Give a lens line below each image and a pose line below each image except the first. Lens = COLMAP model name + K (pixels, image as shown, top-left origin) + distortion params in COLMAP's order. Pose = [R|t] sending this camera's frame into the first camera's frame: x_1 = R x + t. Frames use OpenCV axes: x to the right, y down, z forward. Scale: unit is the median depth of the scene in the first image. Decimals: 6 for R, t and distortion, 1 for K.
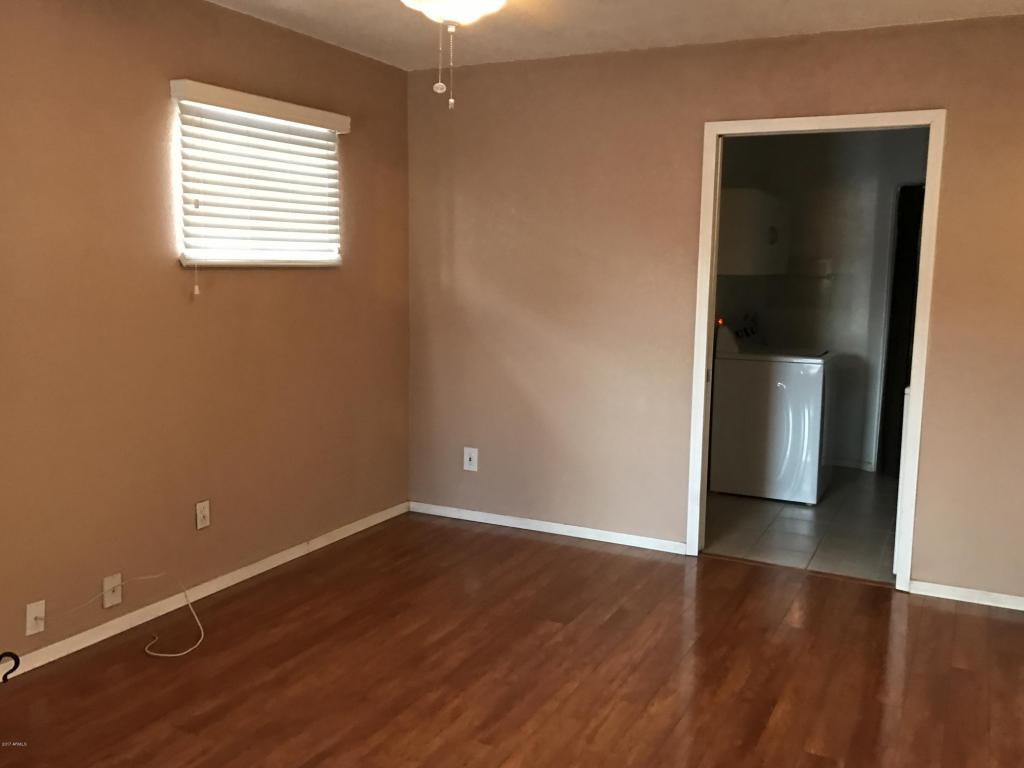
lens RADIAL K [[892.8, 0, 511.2], [0, 892.8, 377.3], [0, 0, 1]] dist [0.060564, -0.112440]
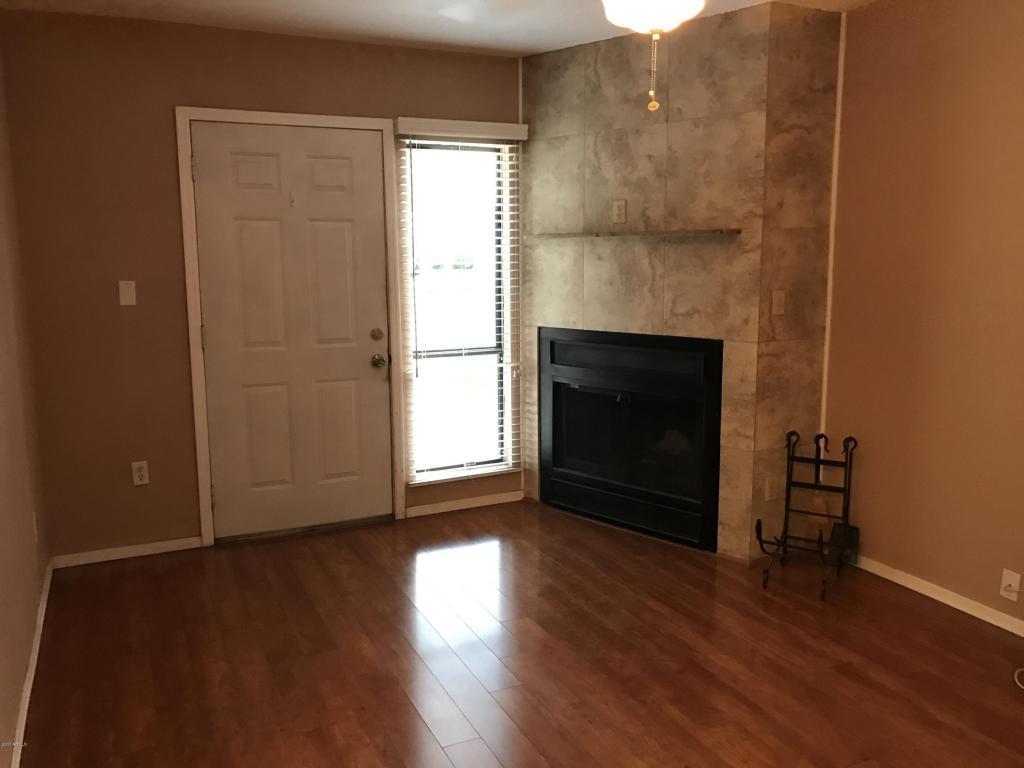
lens RADIAL K [[852.4, 0, 507.4], [0, 852.4, 379.9], [0, 0, 1]] dist [0.033864, -0.009573]
pose [[-0.613770, 0.108844, -0.781946, 0.717515], [-0.100844, 0.971529, 0.214389, -0.152110], [0.783018, 0.210440, -0.585319, 1.240210]]
